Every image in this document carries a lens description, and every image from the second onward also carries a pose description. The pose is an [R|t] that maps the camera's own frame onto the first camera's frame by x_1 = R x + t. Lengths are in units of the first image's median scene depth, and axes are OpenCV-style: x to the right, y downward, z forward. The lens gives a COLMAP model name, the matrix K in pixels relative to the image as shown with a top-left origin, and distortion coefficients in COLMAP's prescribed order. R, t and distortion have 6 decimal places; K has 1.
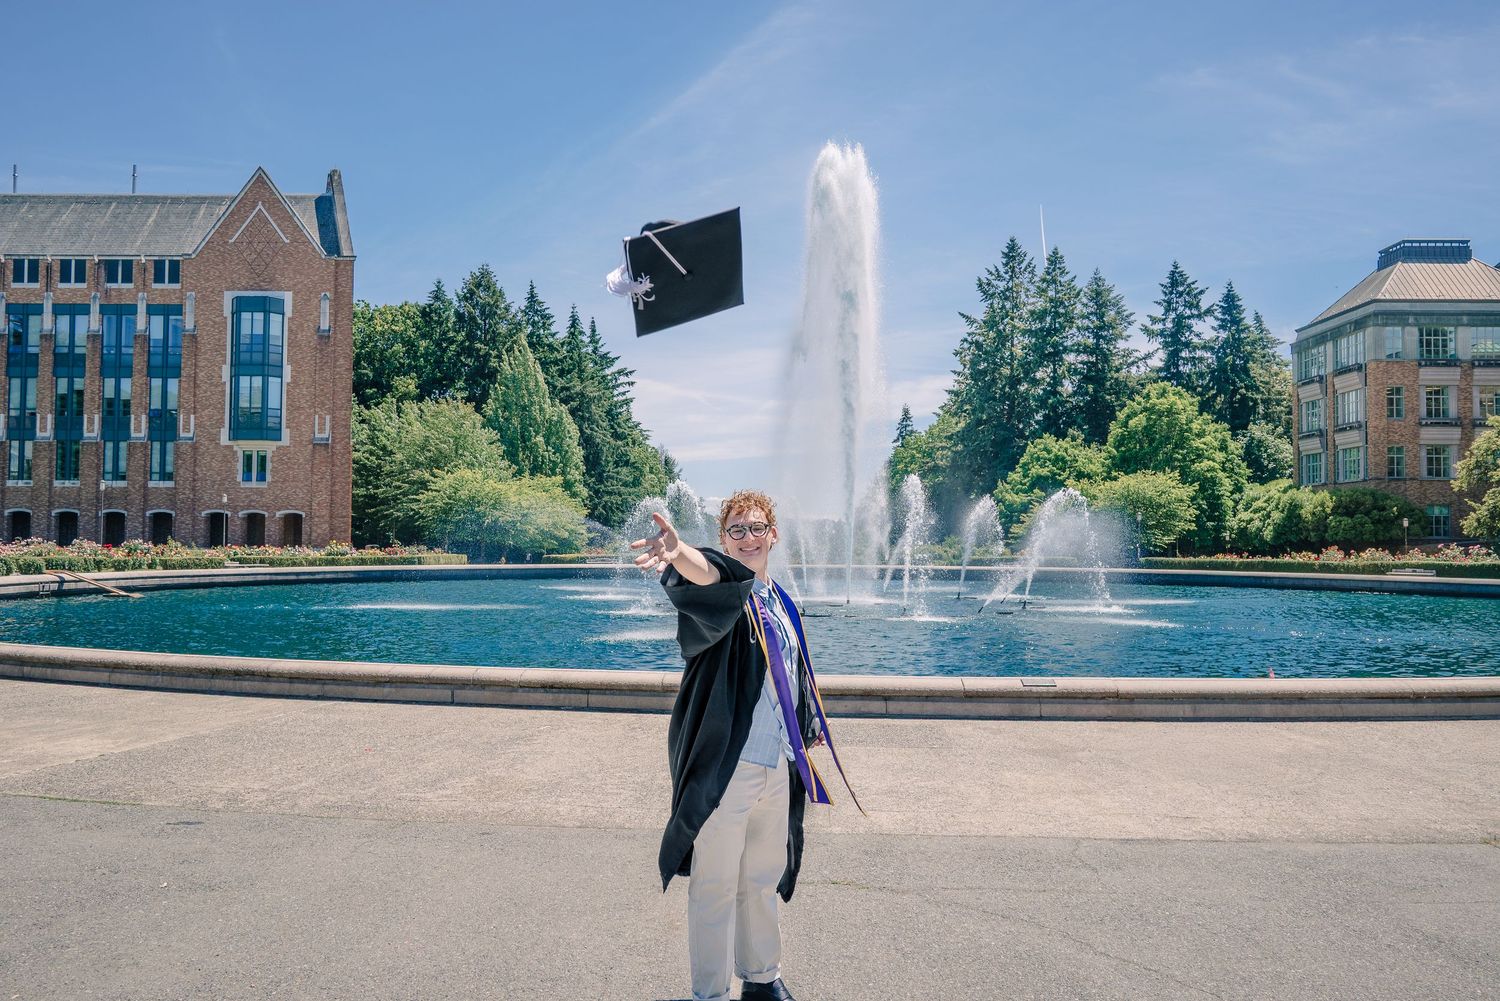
lens RADIAL K [[1222.7, 0, 747.0], [0, 1222.7, 503.1], [0, 0, 1]] dist [-0.017357, 0.019743]
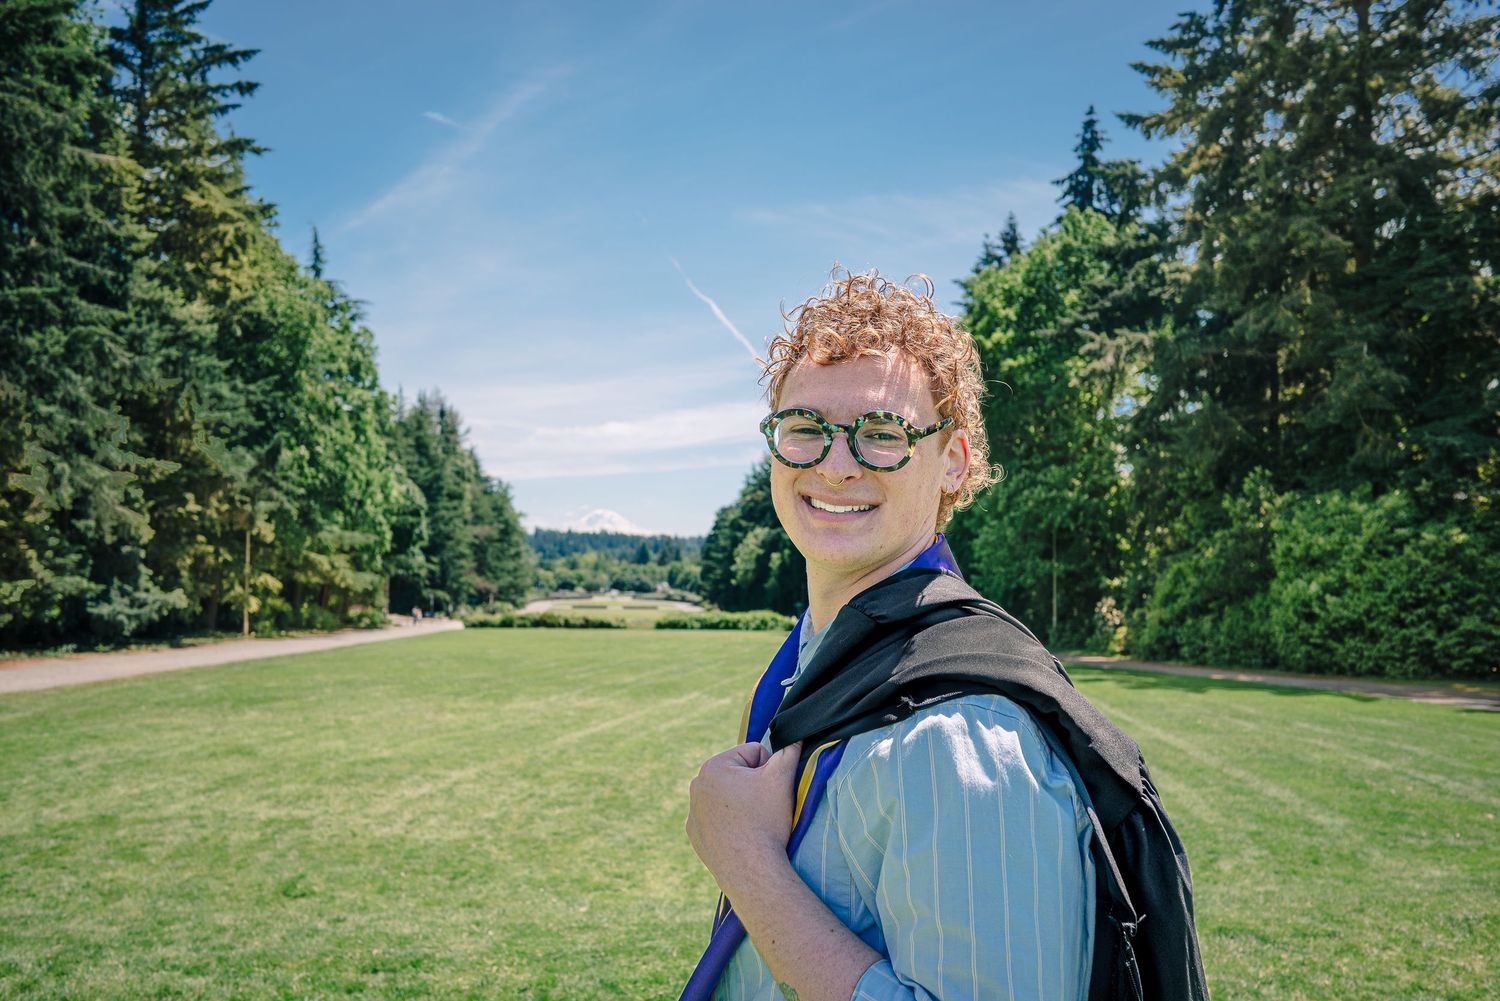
lens RADIAL K [[1222.7, 0, 767.2], [0, 1222.7, 513.0], [0, 0, 1]] dist [-0.017357, 0.019743]
pose [[0.988543, 0.015449, 0.150149, 0.014915], [-0.014864, 0.999877, -0.005018, 0.071971], [-0.150208, 0.002729, 0.988651, 1.578819]]
